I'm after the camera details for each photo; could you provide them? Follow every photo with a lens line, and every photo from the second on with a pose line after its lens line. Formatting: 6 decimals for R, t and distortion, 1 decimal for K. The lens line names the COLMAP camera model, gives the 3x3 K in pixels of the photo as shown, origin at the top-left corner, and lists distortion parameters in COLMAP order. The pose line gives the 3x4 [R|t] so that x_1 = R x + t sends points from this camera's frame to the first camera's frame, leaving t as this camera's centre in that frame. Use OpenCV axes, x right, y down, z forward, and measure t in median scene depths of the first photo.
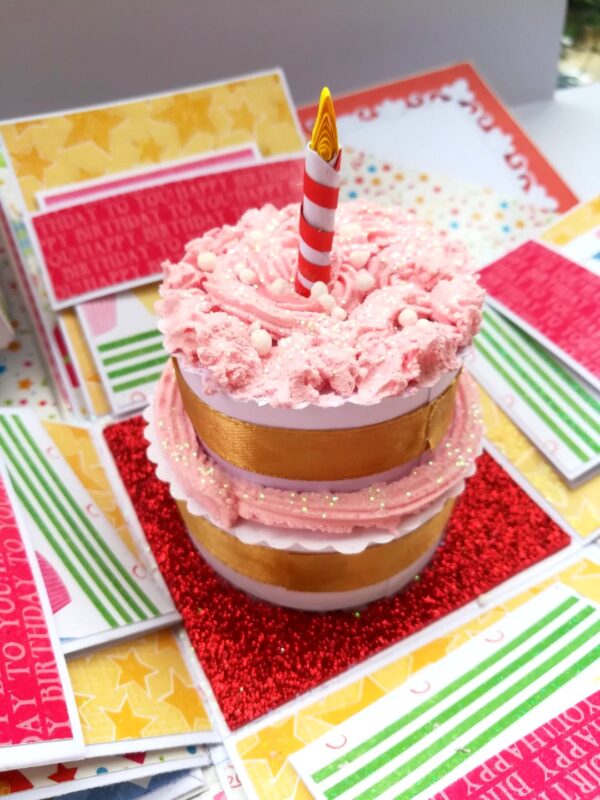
lens RADIAL K [[668.7, 0, 299.0], [0, 668.7, 405.0], [0, 0, 1]] dist [-0.099030, 0.105705]
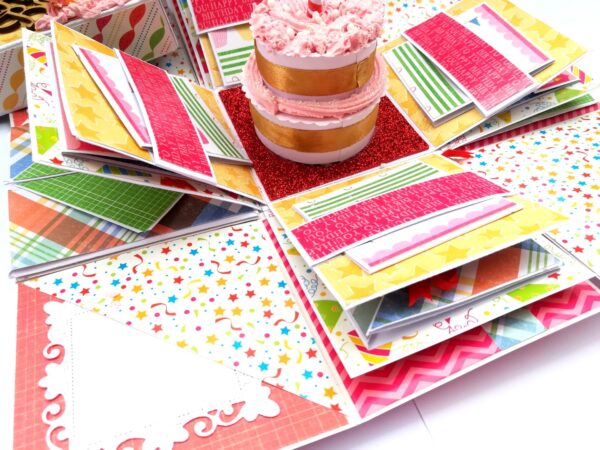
lens RADIAL K [[485.1, 0, 308.4], [0, 485.1, 221.0], [0, 0, 1]] dist [-0.013719, 0.009410]
pose [[0.996553, 0.065648, -0.050714, 0.121904], [-0.060115, 0.992775, 0.103849, 0.337872], [0.057165, -0.100442, 0.993299, -0.721238]]
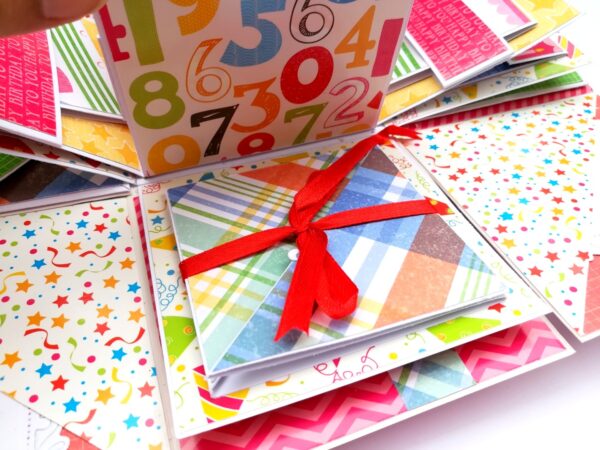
lens RADIAL K [[495.5, 0, 302.8], [0, 495.5, 227.2], [0, 0, 1]] dist [-0.101553, 0.109128]
pose [[0.989043, 0.144550, -0.029988, 0.353787], [-0.138327, 0.978372, 0.153801, 0.334979], [0.051572, -0.147968, 0.987647, -0.344140]]
